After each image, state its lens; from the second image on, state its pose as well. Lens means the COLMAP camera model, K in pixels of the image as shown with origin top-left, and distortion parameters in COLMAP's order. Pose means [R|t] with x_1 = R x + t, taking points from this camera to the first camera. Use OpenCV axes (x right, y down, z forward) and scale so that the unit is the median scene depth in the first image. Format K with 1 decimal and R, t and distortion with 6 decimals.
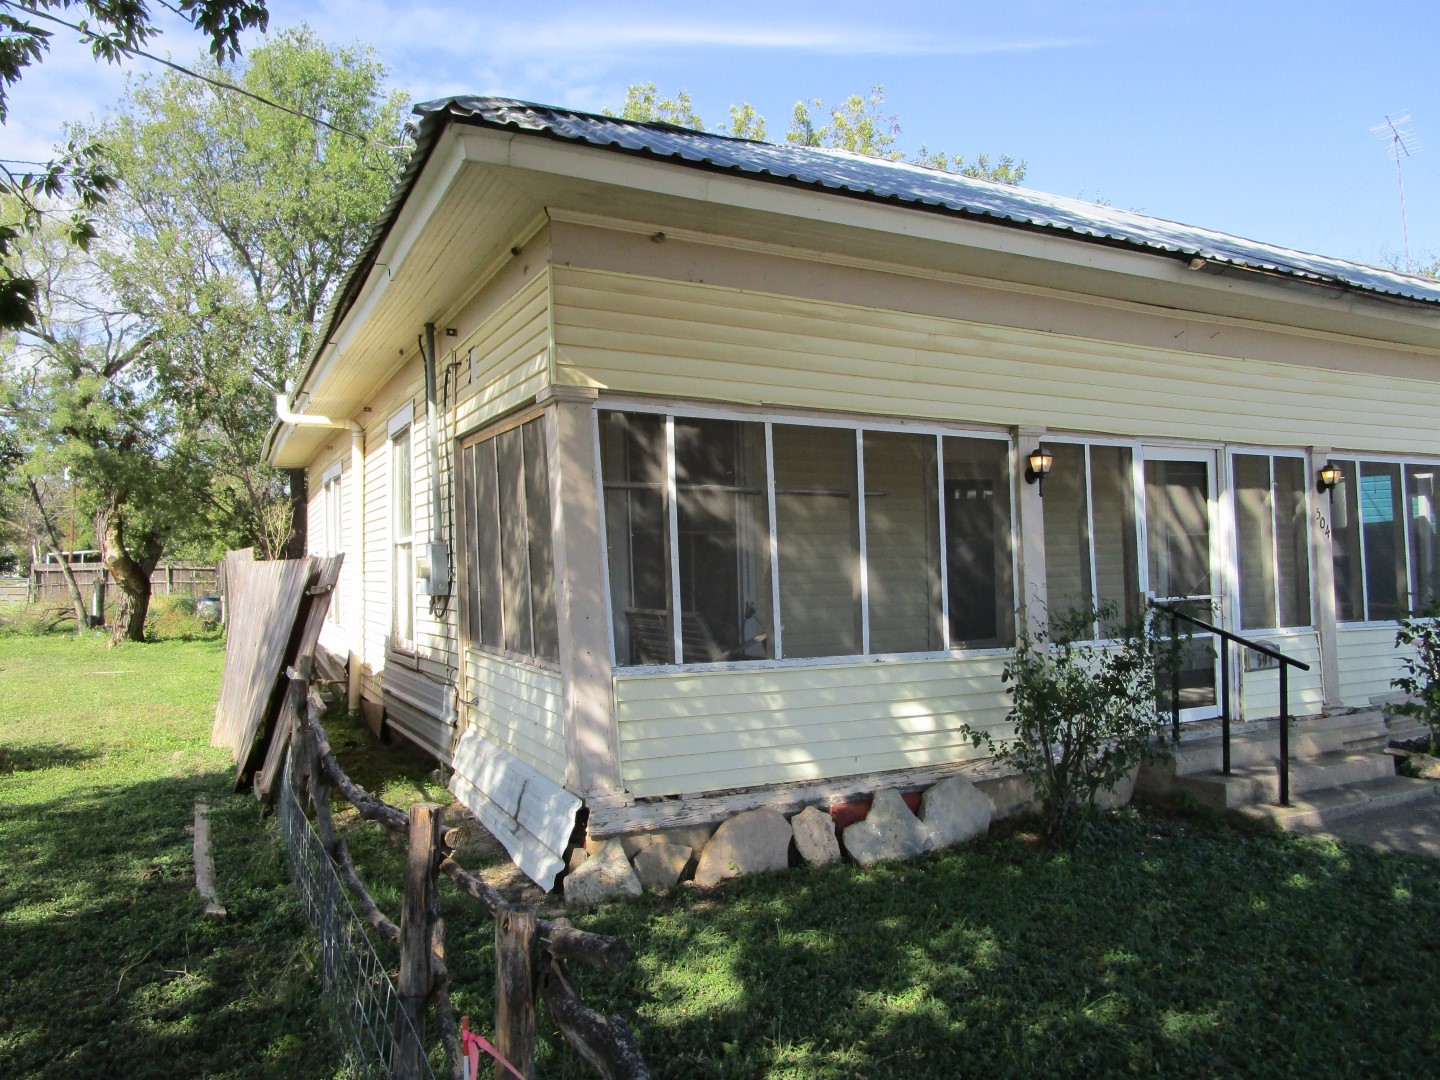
lens RADIAL K [[1024.1, 0, 716.3], [0, 1024.1, 542.6], [0, 0, 1]] dist [-0.056920, 0.056692]
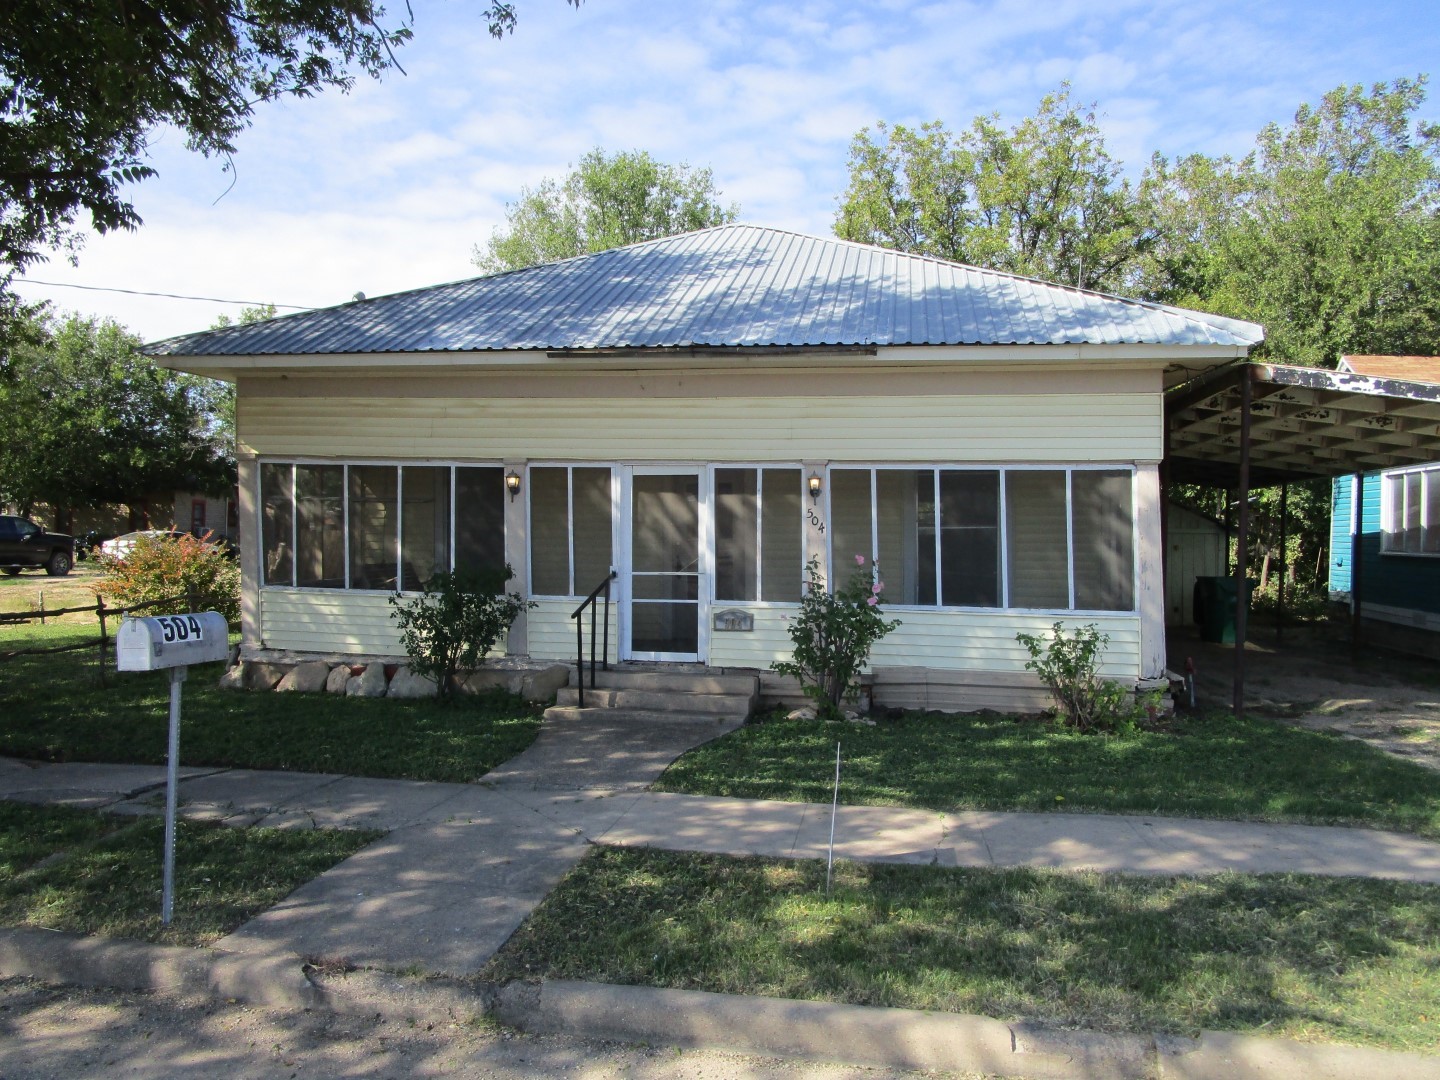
lens RADIAL K [[1024.1, 0, 716.3], [0, 1024.1, 542.6], [0, 0, 1]] dist [-0.056920, 0.056692]
pose [[0.808911, 0.052810, -0.585555, 1.571928], [-0.008169, 0.996871, 0.078621, -0.116453], [0.587875, -0.058814, 0.806811, -0.115347]]
